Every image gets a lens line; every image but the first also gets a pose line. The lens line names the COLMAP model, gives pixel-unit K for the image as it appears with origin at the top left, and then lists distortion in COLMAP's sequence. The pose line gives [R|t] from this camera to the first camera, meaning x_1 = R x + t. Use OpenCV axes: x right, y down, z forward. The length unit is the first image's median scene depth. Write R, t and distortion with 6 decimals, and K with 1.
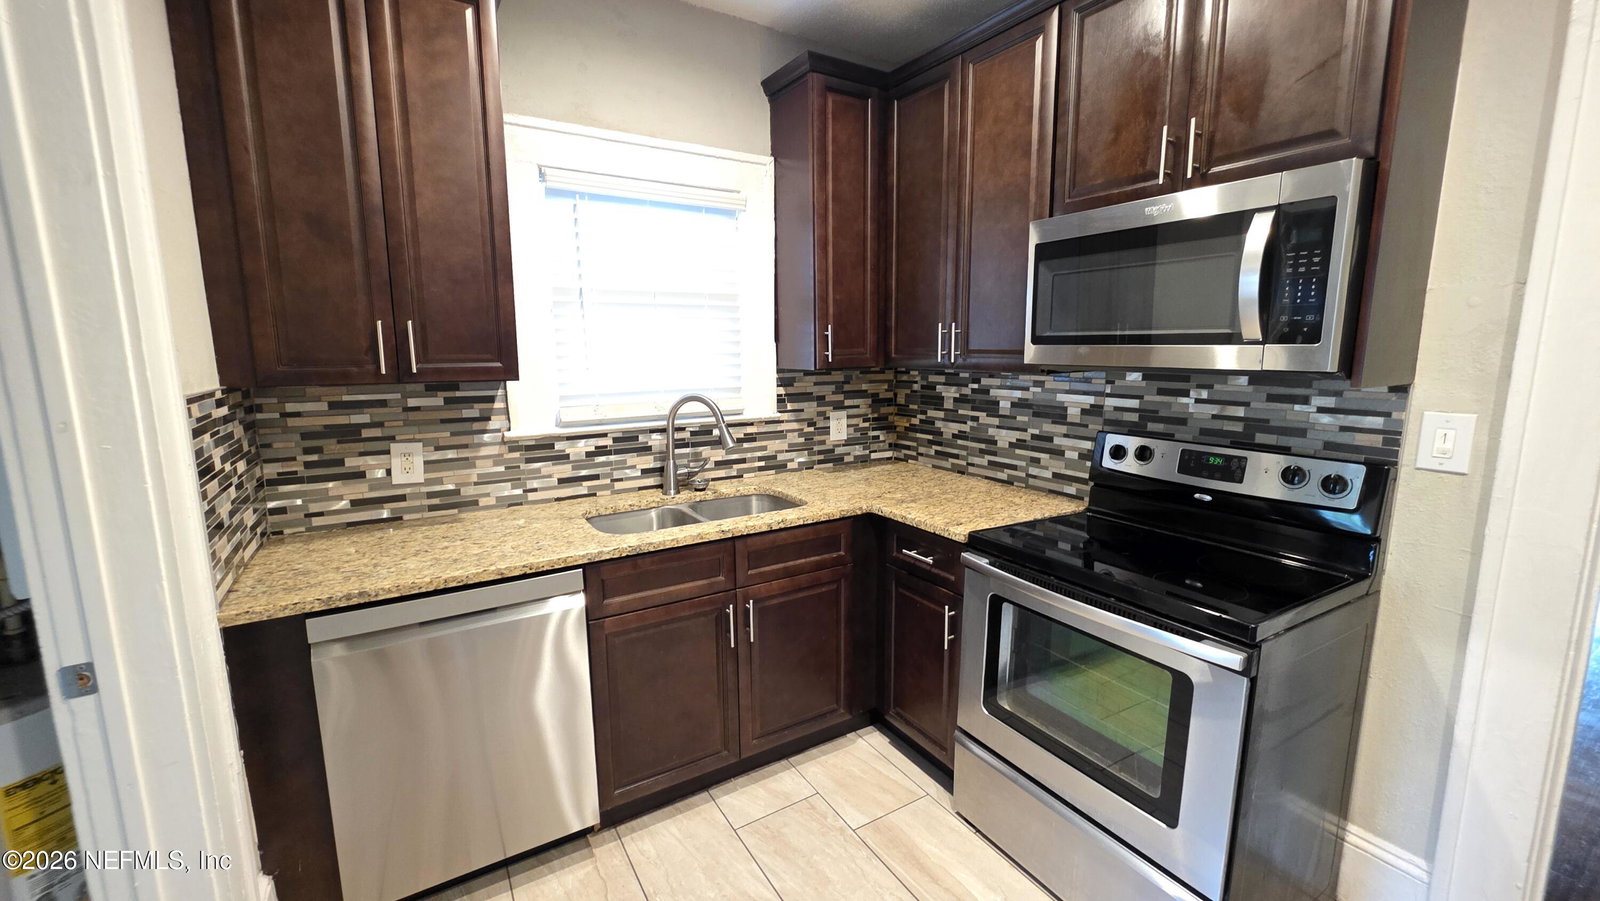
lens RADIAL K [[643.3, 0, 793.9], [0, 643.3, 443.9], [0, 0, 1]] dist [-0.001751, 0.000079]
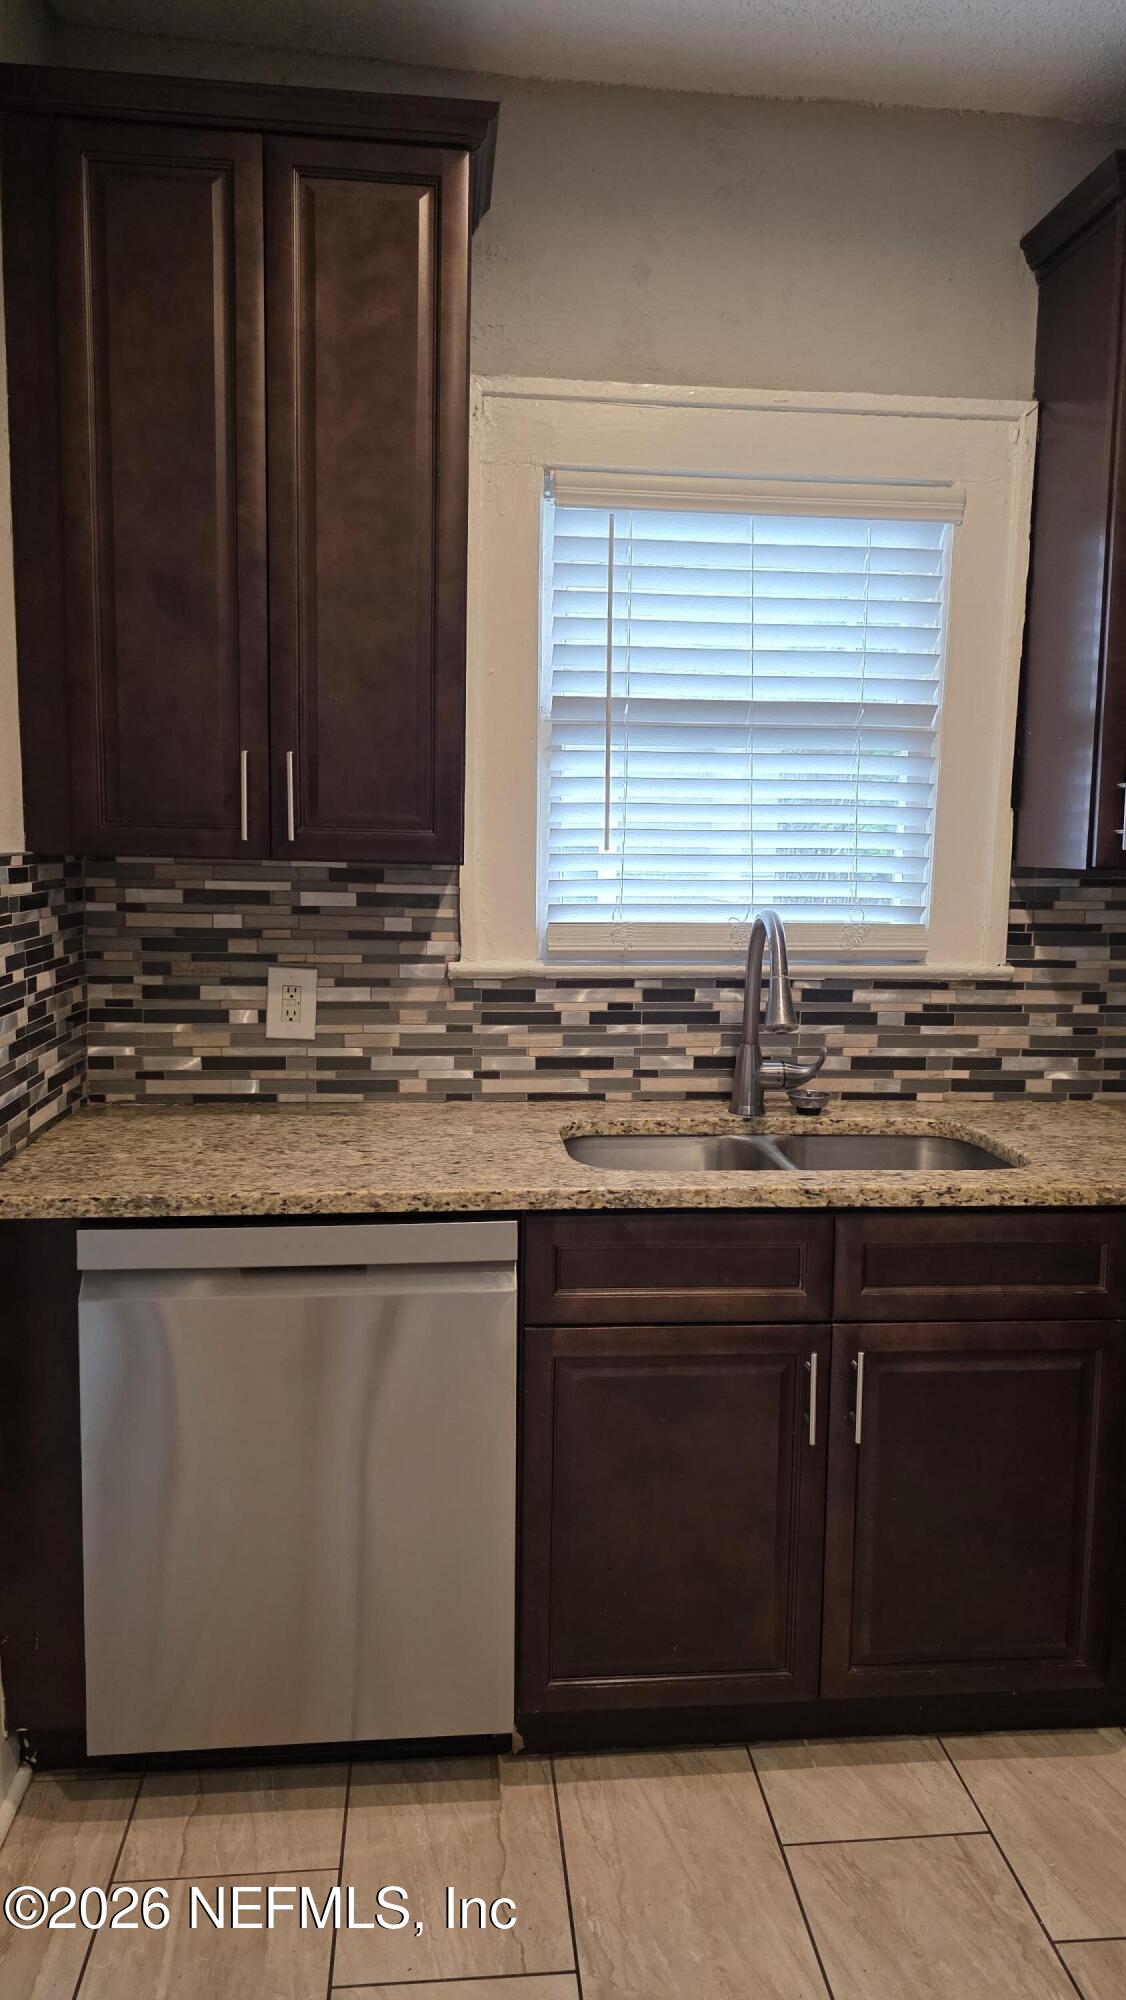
lens RADIAL K [[1349.7, 0, 552.8], [0, 1349.7, 992.3], [0, 0, 1]] dist [0.058754, -0.047318]
pose [[0.900362, 0.071853, -0.429168, 0.133771], [-0.088709, 0.995869, -0.019372, 0.023749], [0.426004, 0.055513, 0.903017, 0.007287]]
